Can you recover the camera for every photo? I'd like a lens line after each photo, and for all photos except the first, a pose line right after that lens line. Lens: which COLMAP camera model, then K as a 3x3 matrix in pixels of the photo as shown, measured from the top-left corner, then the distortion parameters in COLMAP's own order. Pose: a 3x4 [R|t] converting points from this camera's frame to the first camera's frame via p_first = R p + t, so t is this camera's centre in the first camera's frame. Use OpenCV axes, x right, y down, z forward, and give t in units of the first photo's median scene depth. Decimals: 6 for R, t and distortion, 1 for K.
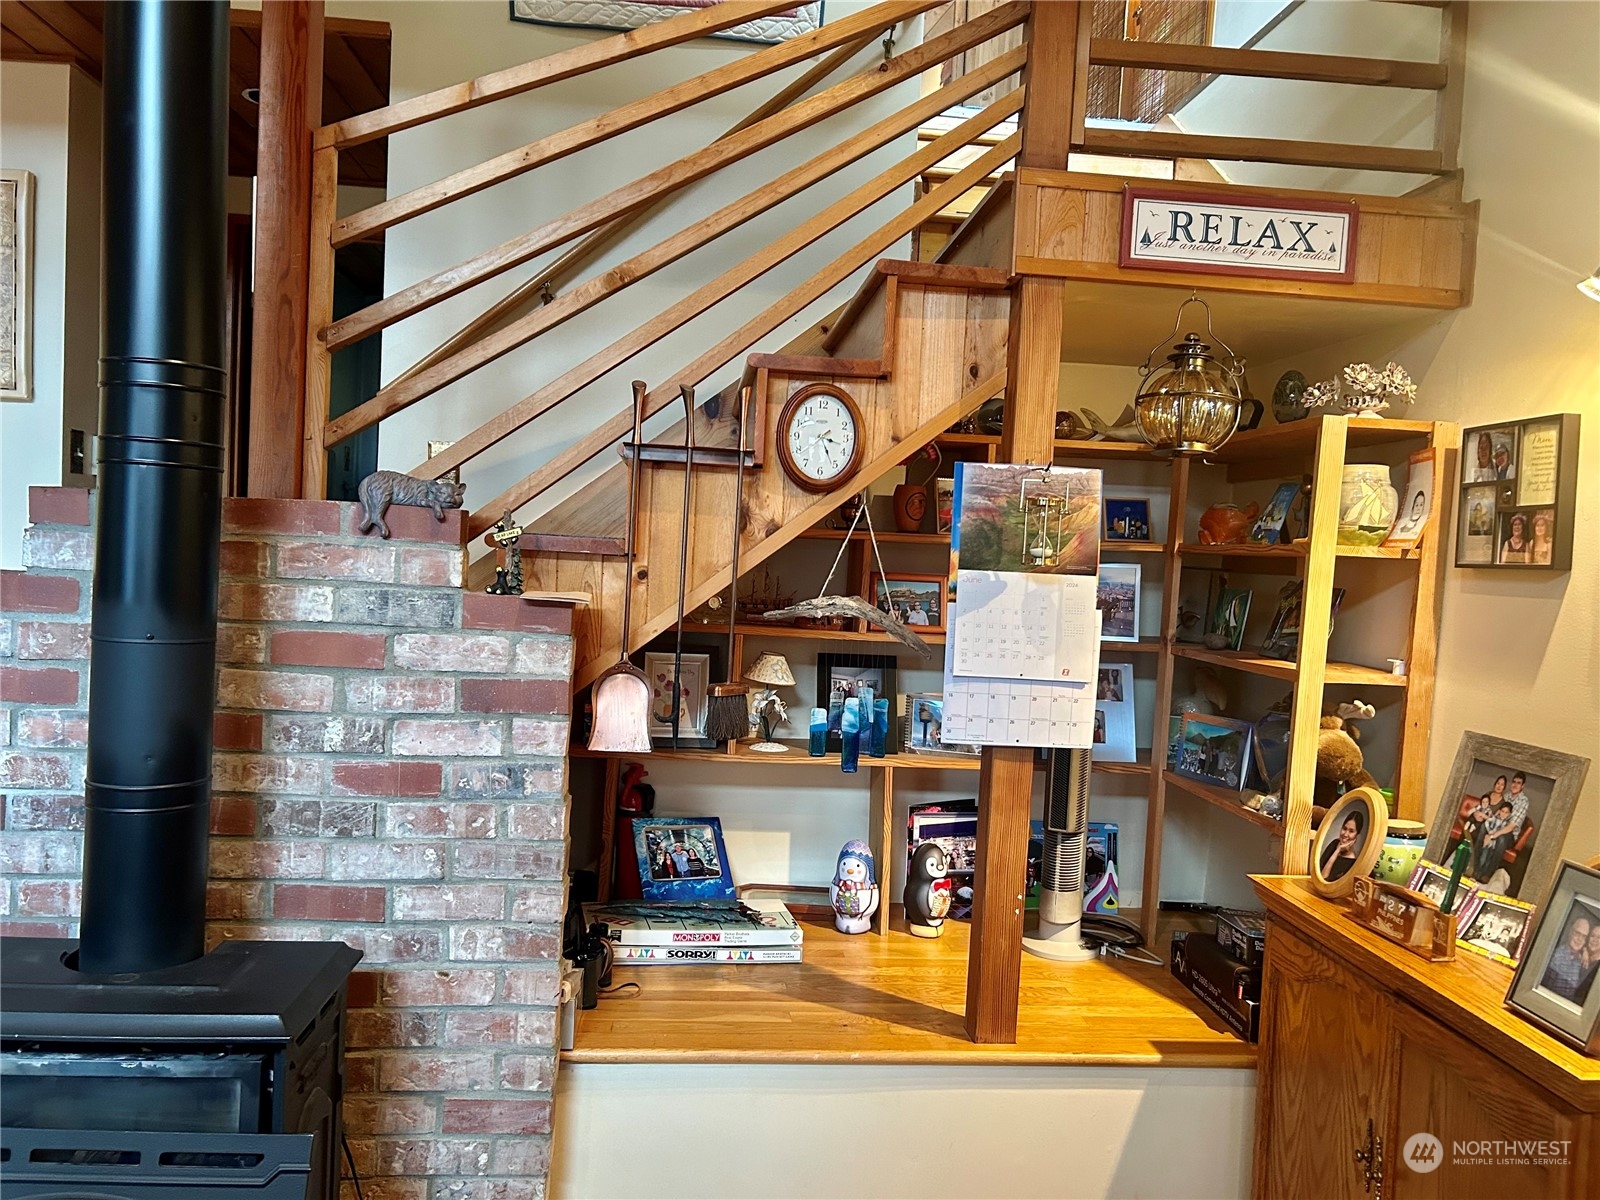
lens RADIAL K [[1206.4, 0, 797.2], [0, 1206.4, 591.7], [0, 0, 1]] dist [0.043456, -0.043515]
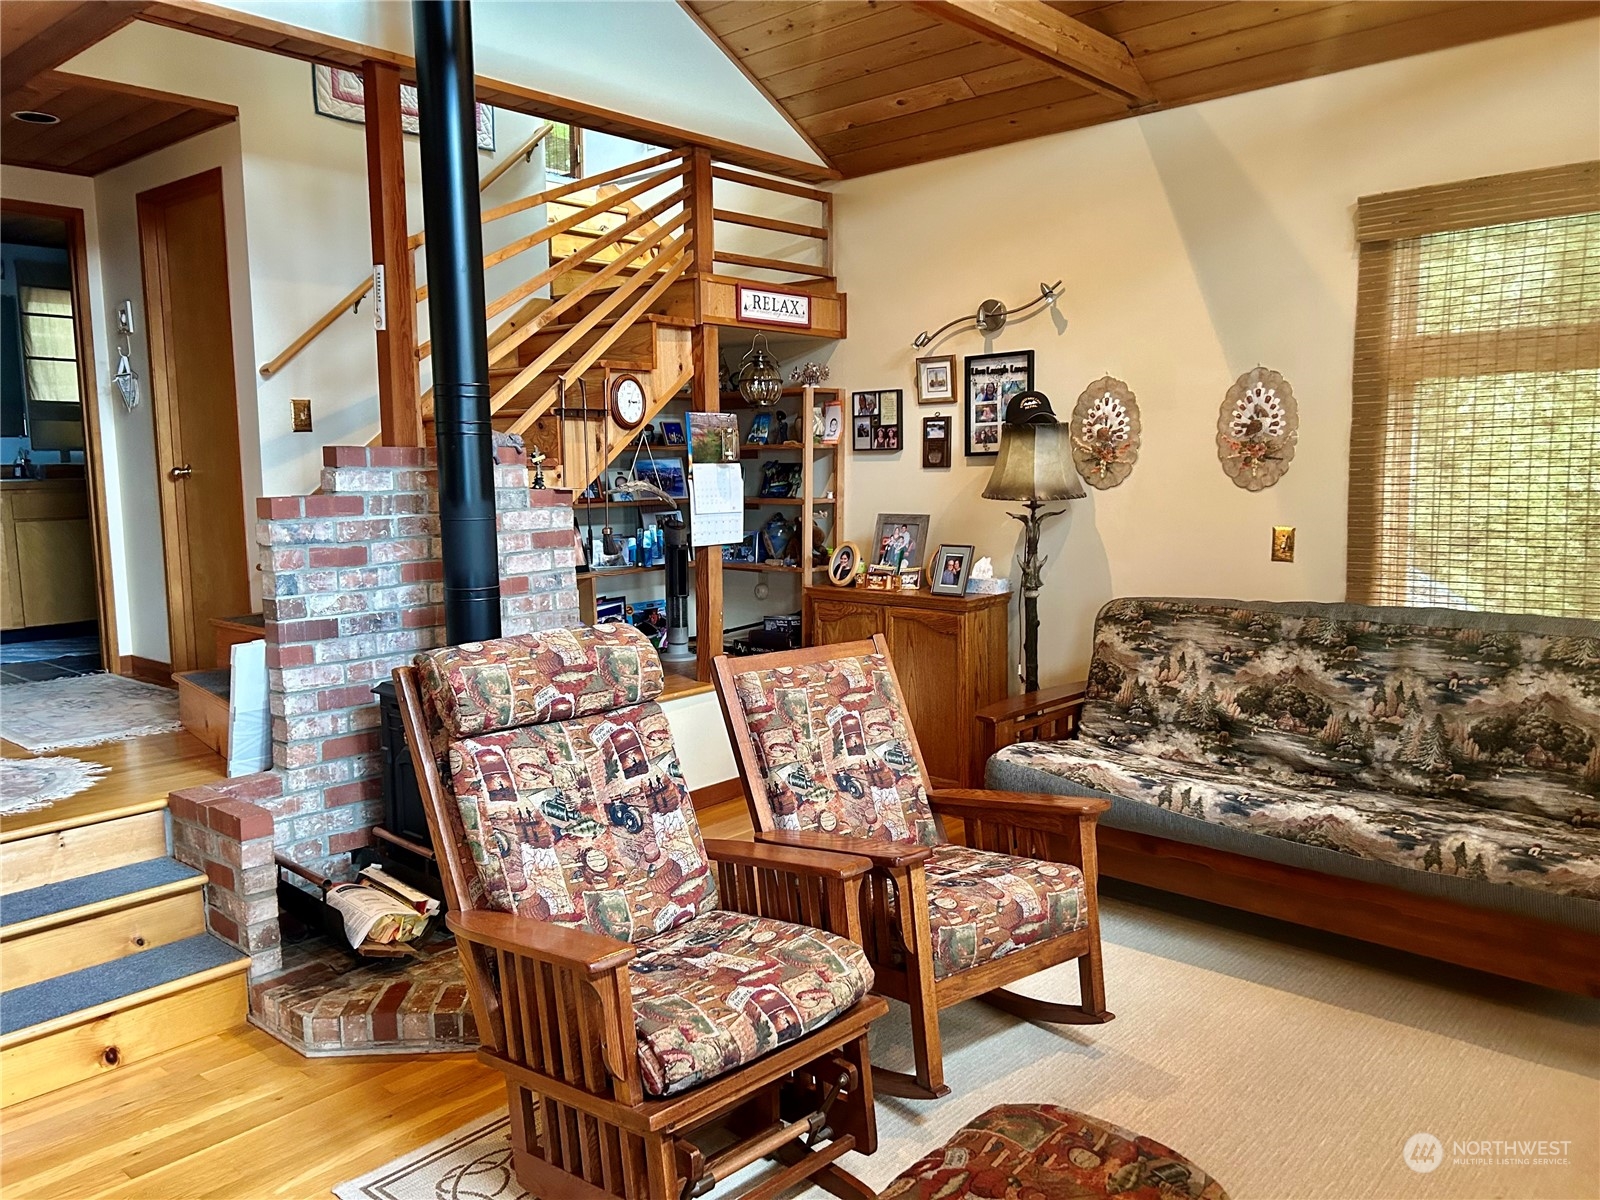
lens RADIAL K [[1206.4, 0, 803.2], [0, 1206.4, 604.3], [0, 0, 1]] dist [0.043456, -0.043515]
pose [[0.725524, -0.139148, 0.673982, -1.198638], [0.072604, 0.989357, 0.126103, -0.027616], [-0.684356, -0.042557, 0.727905, -0.693655]]
